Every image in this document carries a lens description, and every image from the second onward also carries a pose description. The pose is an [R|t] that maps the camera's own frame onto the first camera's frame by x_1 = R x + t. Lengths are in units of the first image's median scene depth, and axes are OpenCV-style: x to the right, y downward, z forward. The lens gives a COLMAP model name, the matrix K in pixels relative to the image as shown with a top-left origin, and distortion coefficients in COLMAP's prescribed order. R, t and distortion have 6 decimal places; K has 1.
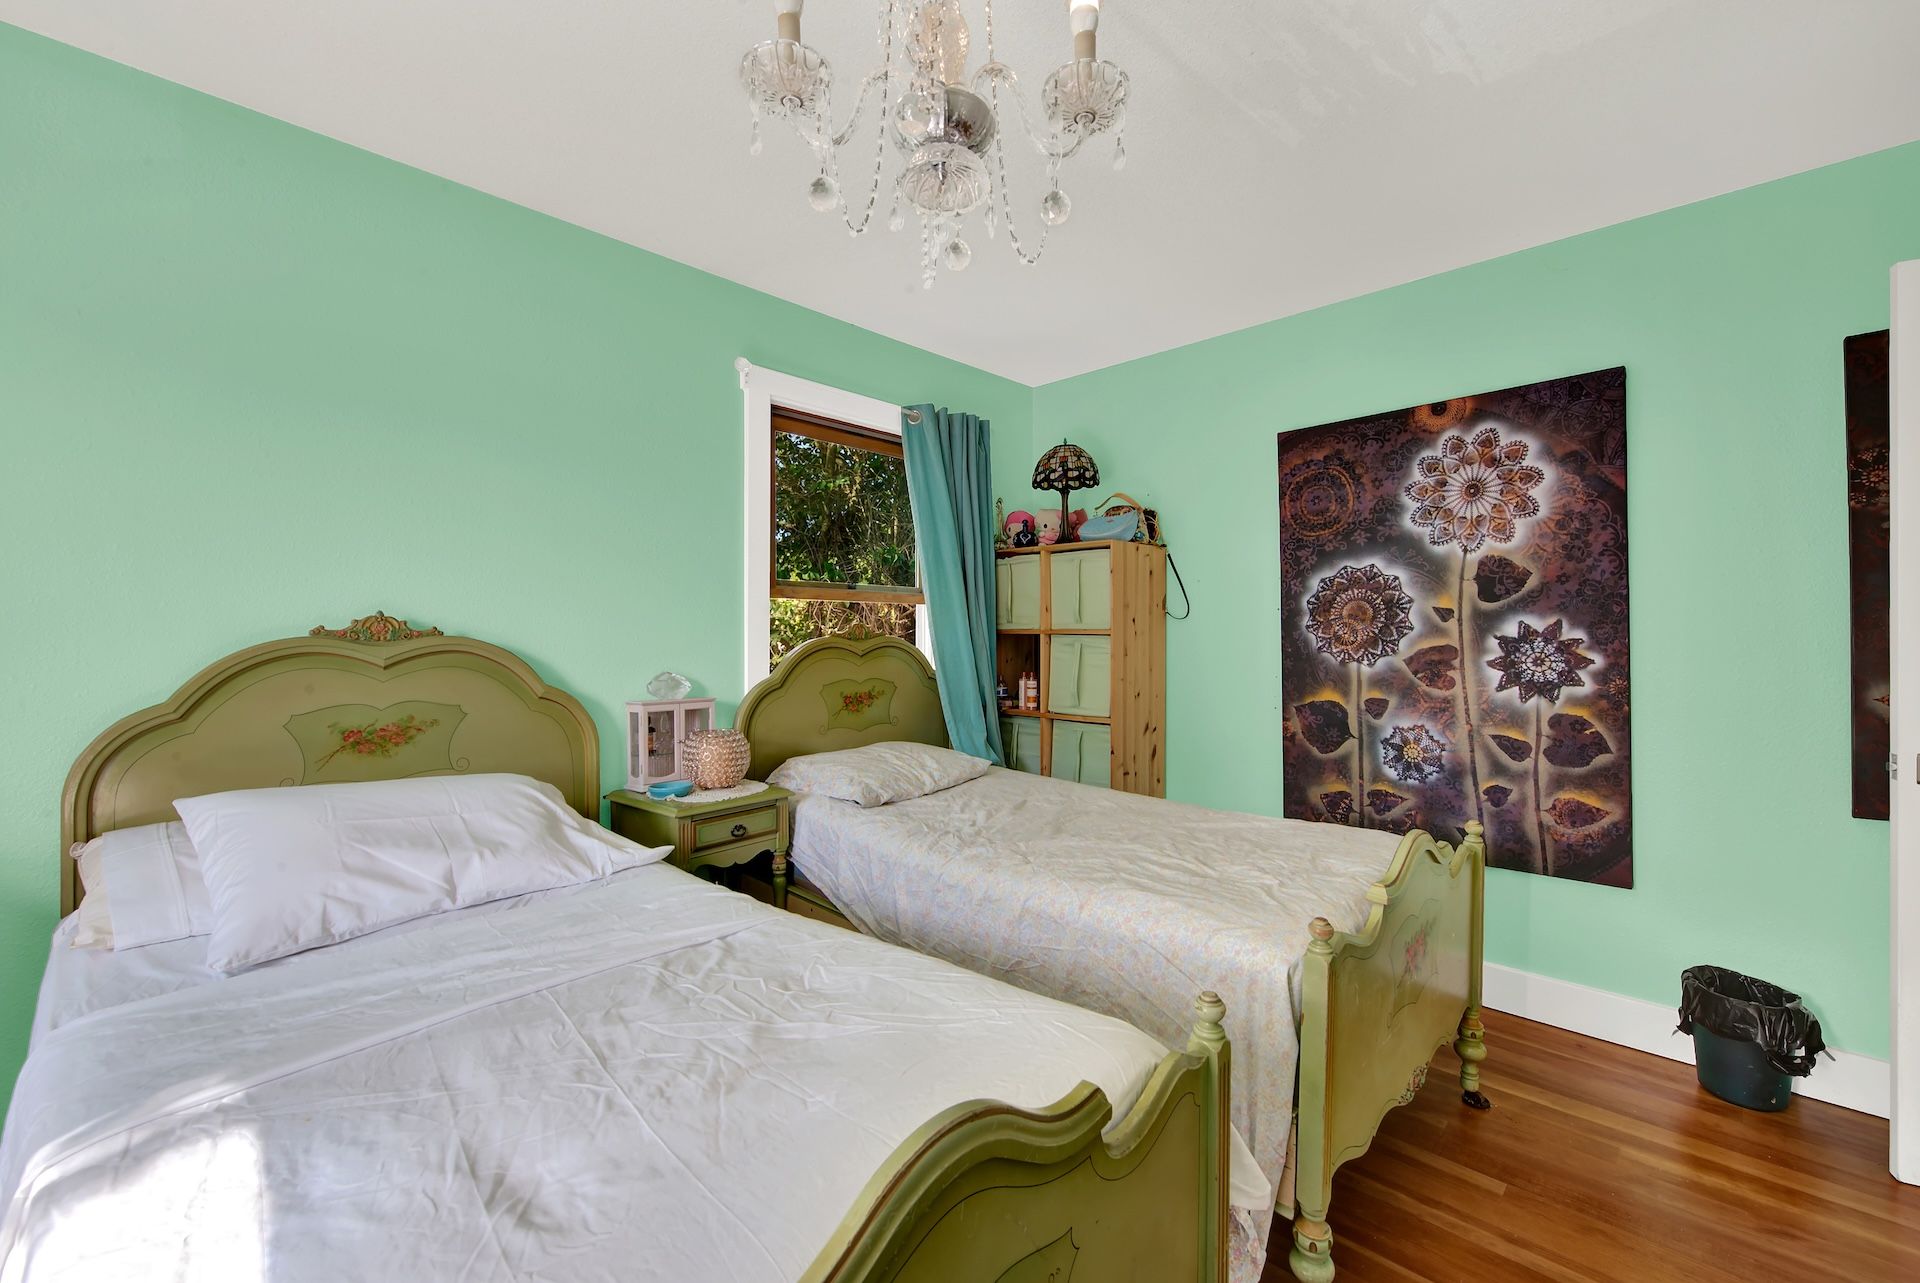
lens RADIAL K [[778.9, 0, 965.1], [0, 778.9, 639.8], [0, 0, 1]] dist [0.003058, -0.000703]
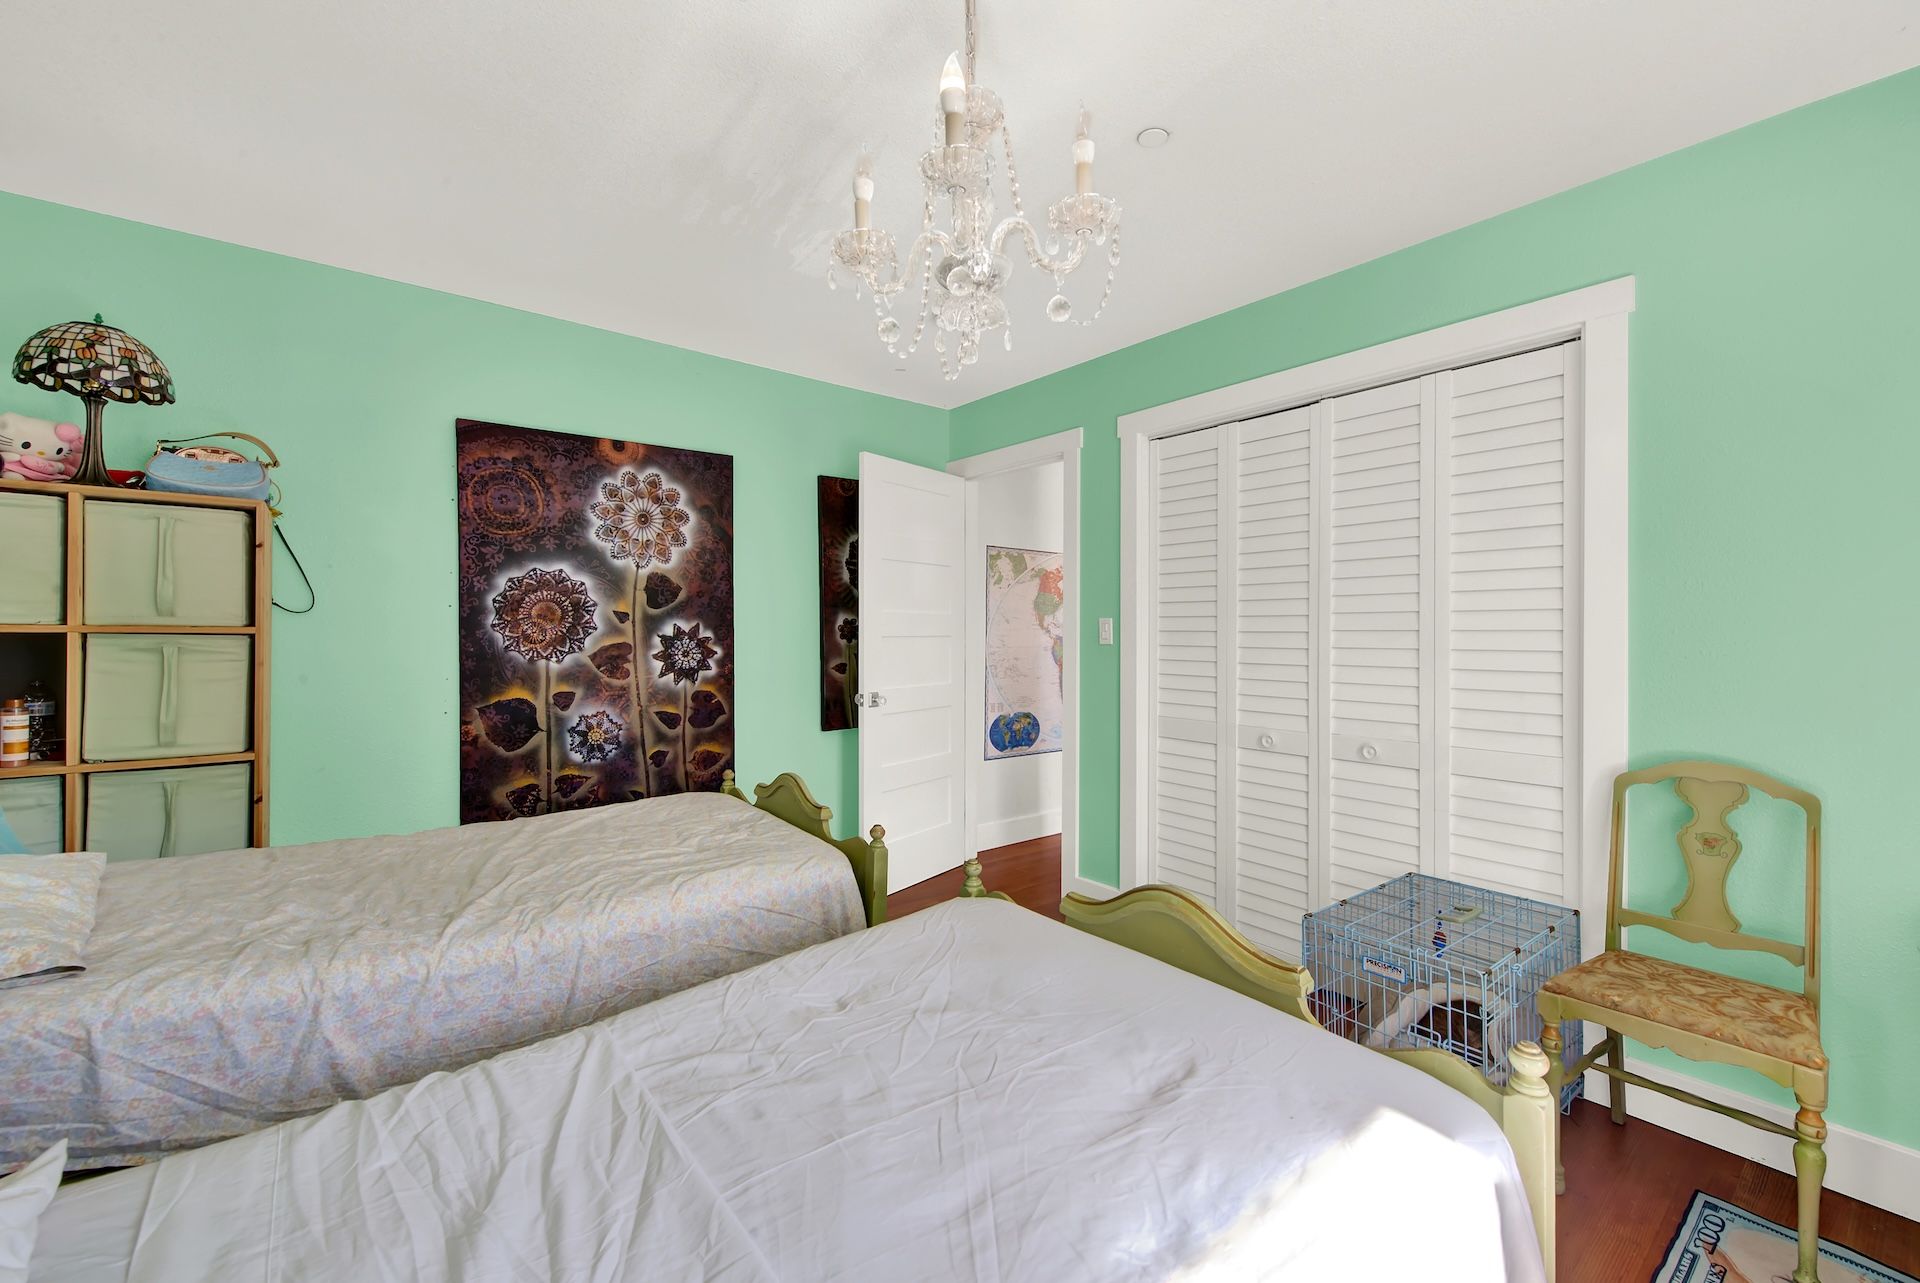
lens RADIAL K [[778.9, 0, 967.6], [0, 778.9, 630.7], [0, 0, 1]] dist [0.003058, -0.000703]
pose [[0.127145, -0.000006, 0.991884, -0.505356], [0.000101, 1.000000, -0.000007, -0.011328], [-0.991884, 0.000101, 0.127145, 0.308436]]
